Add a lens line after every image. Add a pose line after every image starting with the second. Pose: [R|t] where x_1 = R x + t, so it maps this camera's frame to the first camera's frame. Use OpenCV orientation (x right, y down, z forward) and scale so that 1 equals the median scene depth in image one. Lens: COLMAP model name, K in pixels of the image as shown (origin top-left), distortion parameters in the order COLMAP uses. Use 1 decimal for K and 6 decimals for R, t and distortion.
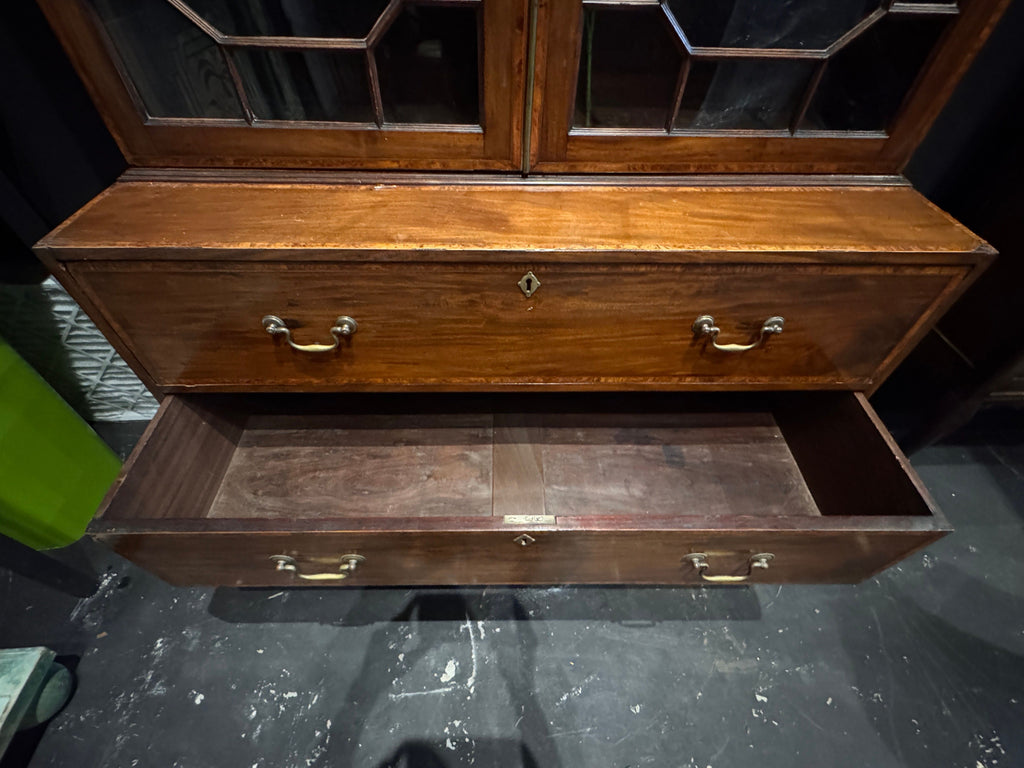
lens RADIAL K [[458.4, 0, 507.7], [0, 458.4, 384.1], [0, 0, 1]] dist [-0.002377, -0.001211]
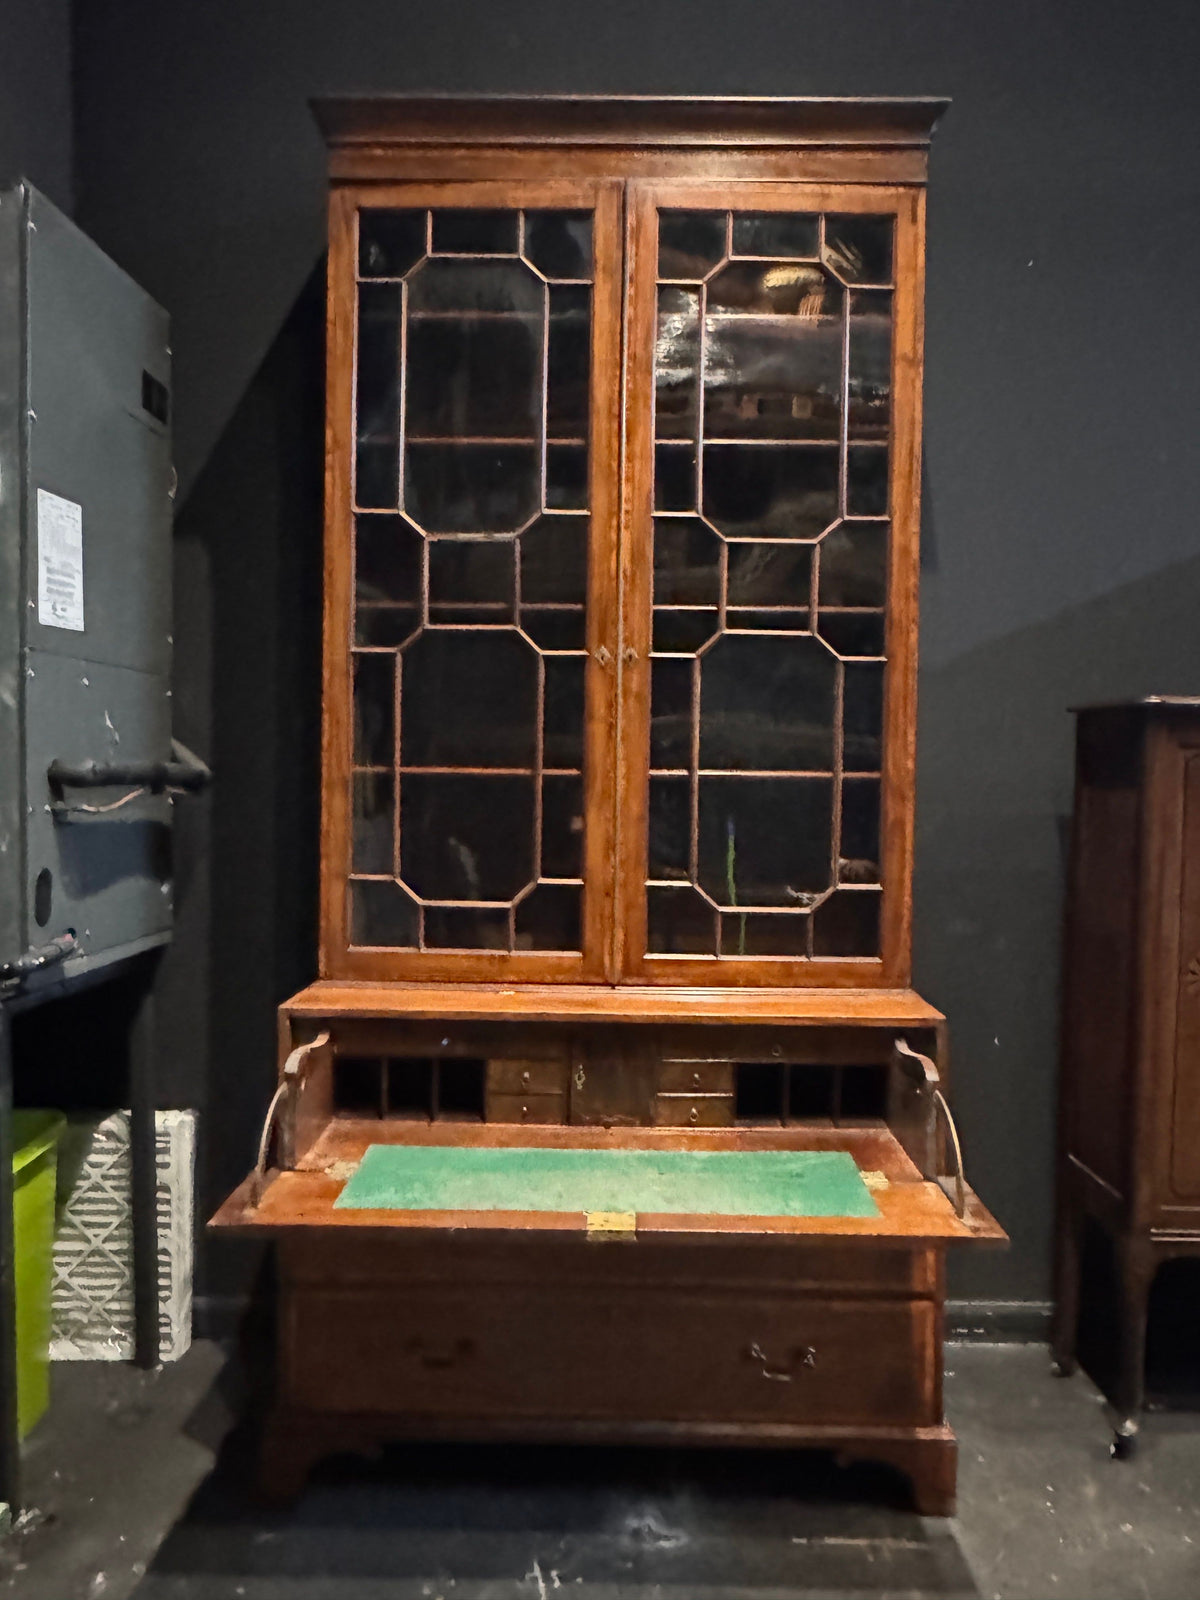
lens RADIAL K [[1104.9, 0, 605.5], [0, 1104.9, 789.1], [0, 0, 1]] dist [-0.004939, -0.004457]
pose [[0.999331, -0.004391, -0.036307, 0.135601], [-0.023484, 0.683994, -0.729109, 1.508620], [0.028035, 0.729474, 0.683434, -1.625197]]
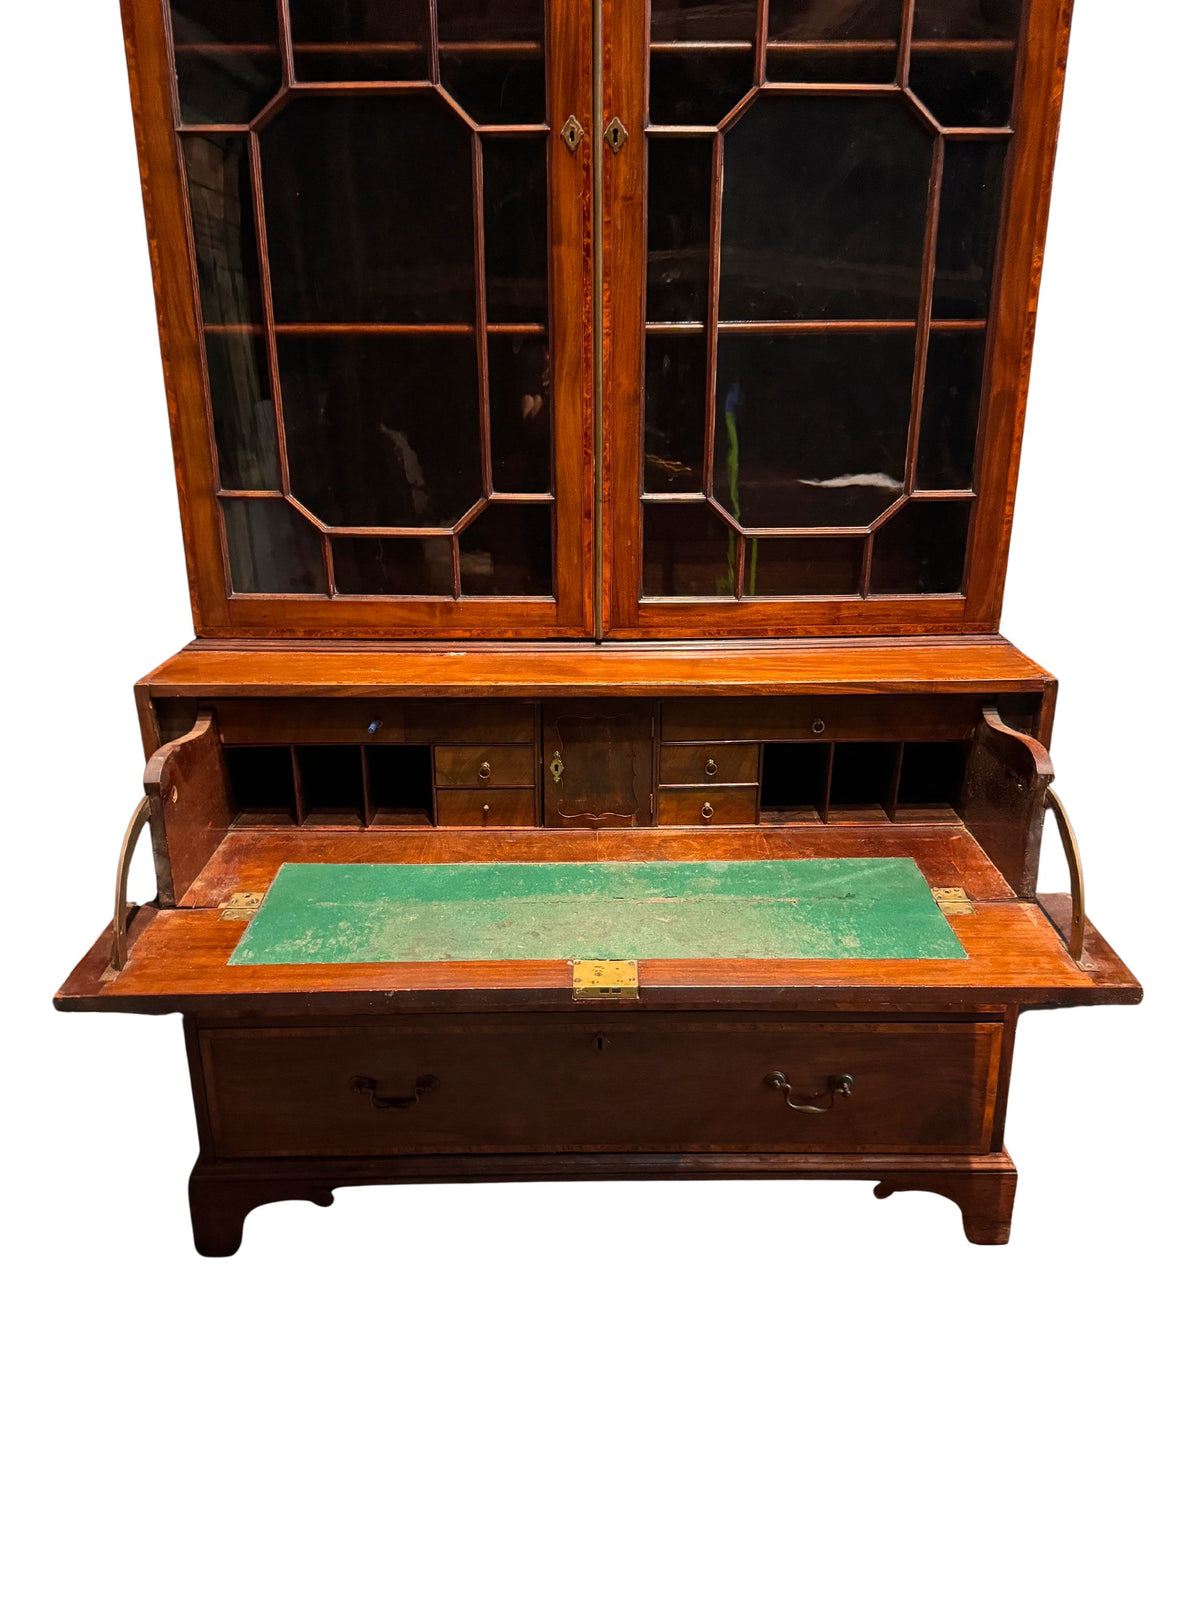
lens RADIAL K [[1209.7, 0, 598.7], [0, 1209.7, 793.3], [0, 0, 1]] dist [0.060685, -0.091344]
pose [[0.999614, -0.014820, -0.023502, 0.096210], [0.002523, 0.890787, -0.454414, 1.023041], [0.027670, 0.454179, 0.890481, -1.169579]]
